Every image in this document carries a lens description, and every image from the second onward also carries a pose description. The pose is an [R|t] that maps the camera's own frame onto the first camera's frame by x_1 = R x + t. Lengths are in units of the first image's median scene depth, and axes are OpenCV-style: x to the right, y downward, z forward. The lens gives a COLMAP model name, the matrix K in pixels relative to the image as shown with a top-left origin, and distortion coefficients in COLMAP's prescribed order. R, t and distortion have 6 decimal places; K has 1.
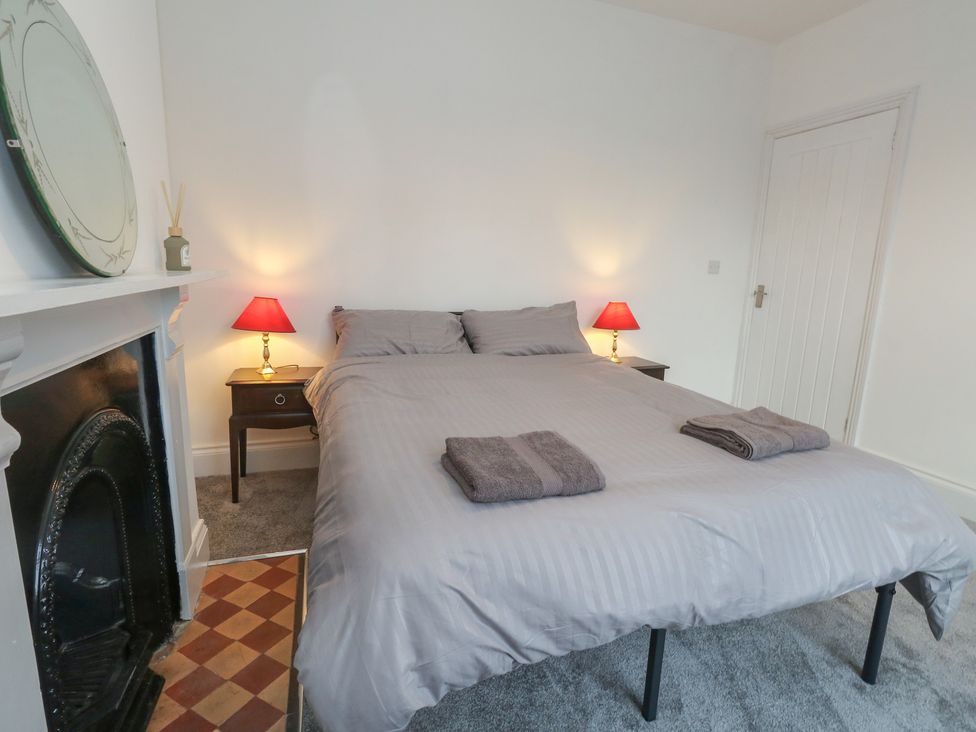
lens RADIAL K [[509.2, 0, 487.1], [0, 509.2, 366.1], [0, 0, 1]] dist [0.003953, 0.000479]
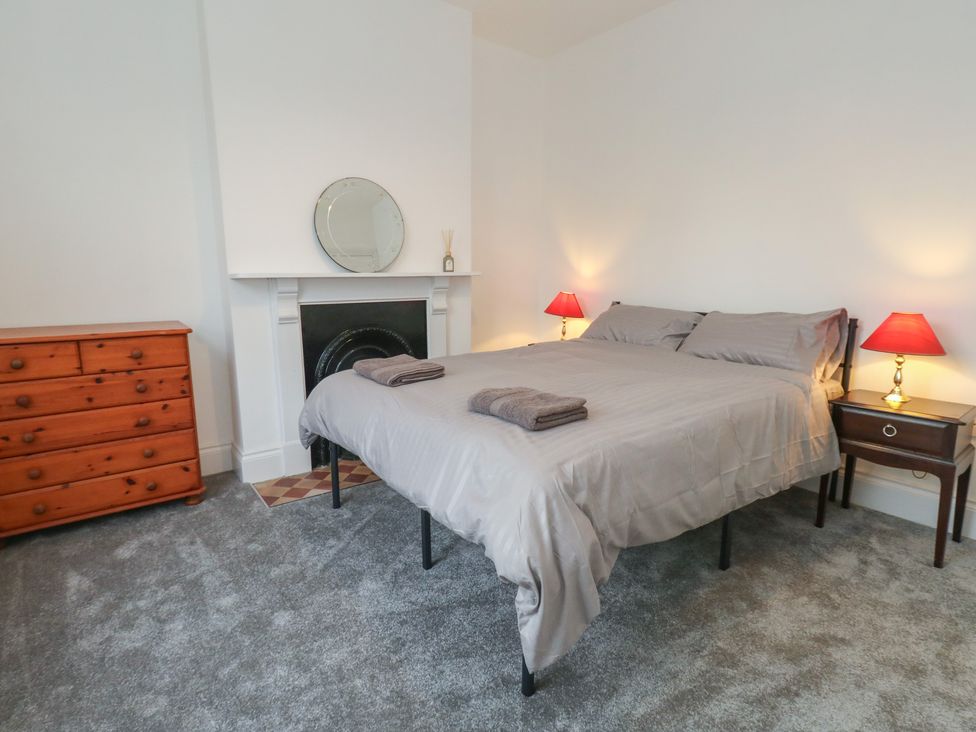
lens RADIAL K [[509.2, 0, 488.6], [0, 509.2, 365.8], [0, 0, 1]] dist [0.003953, 0.000479]
pose [[0.324118, 0.149076, -0.934197, 0.797494], [-0.175990, 0.979769, 0.095289, -0.024942], [0.929502, 0.133524, 0.343797, 0.276441]]
